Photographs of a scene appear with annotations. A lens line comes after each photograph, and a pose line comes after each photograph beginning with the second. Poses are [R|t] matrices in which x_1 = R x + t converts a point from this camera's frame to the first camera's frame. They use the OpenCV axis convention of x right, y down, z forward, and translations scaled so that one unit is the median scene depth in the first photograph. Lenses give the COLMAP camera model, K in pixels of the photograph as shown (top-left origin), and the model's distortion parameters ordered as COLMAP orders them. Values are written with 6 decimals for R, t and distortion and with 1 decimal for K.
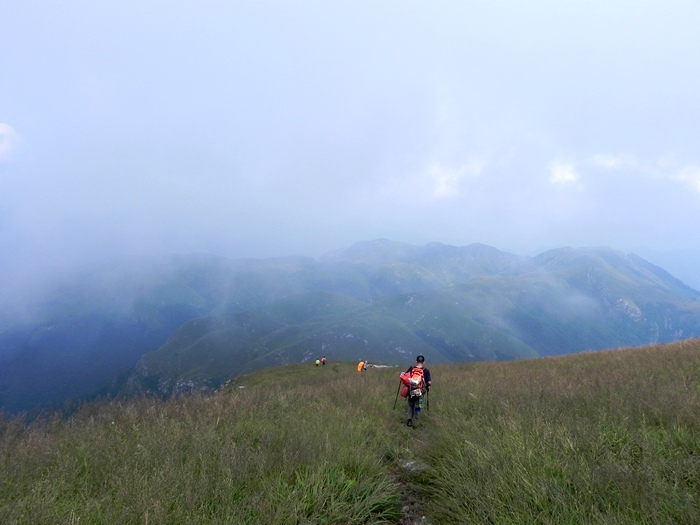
lens RADIAL K [[527.1, 0, 352.4], [0, 527.1, 259.3], [0, 0, 1]] dist [0.001592, 0.007399]
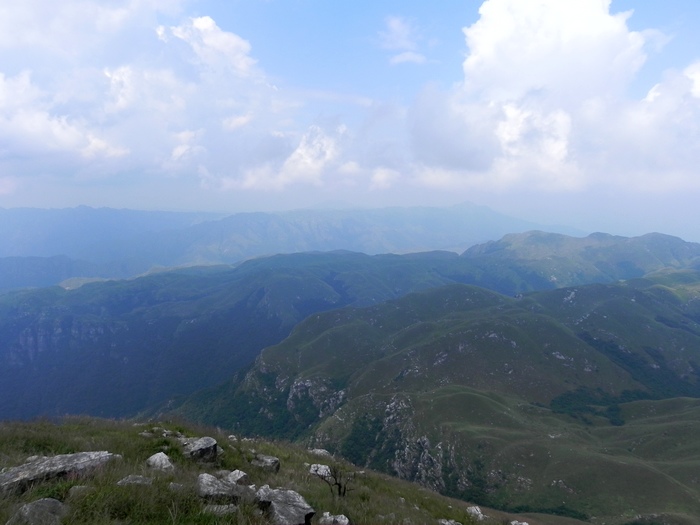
lens RADIAL K [[527.1, 0, 354.9], [0, 527.1, 254.0], [0, 0, 1]] dist [0.001592, 0.007399]
pose [[0.961816, -0.012767, -0.273399, 0.014532], [0.008958, 0.999845, -0.015178, 0.027153], [0.273550, 0.012149, 0.961781, 0.140000]]
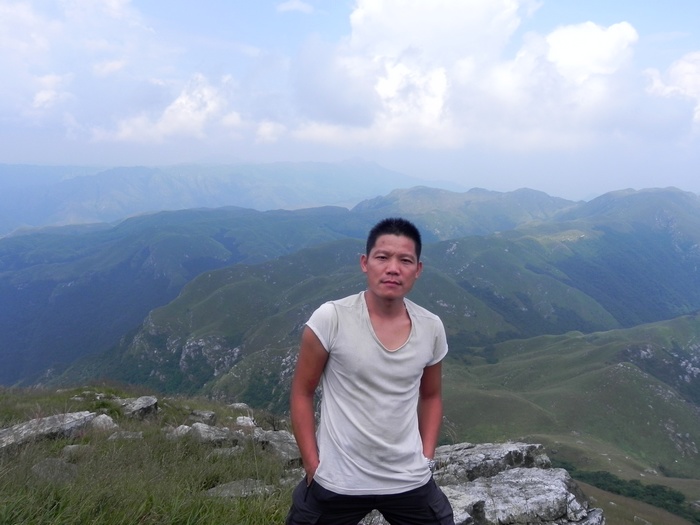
lens RADIAL K [[527.1, 0, 348.7], [0, 527.1, 250.7], [0, 0, 1]] dist [0.001592, 0.007399]
pose [[0.996640, -0.016149, -0.080301, 0.009549], [0.021432, 0.997631, 0.065374, 0.027041], [0.079055, -0.066876, 0.994625, 0.136848]]
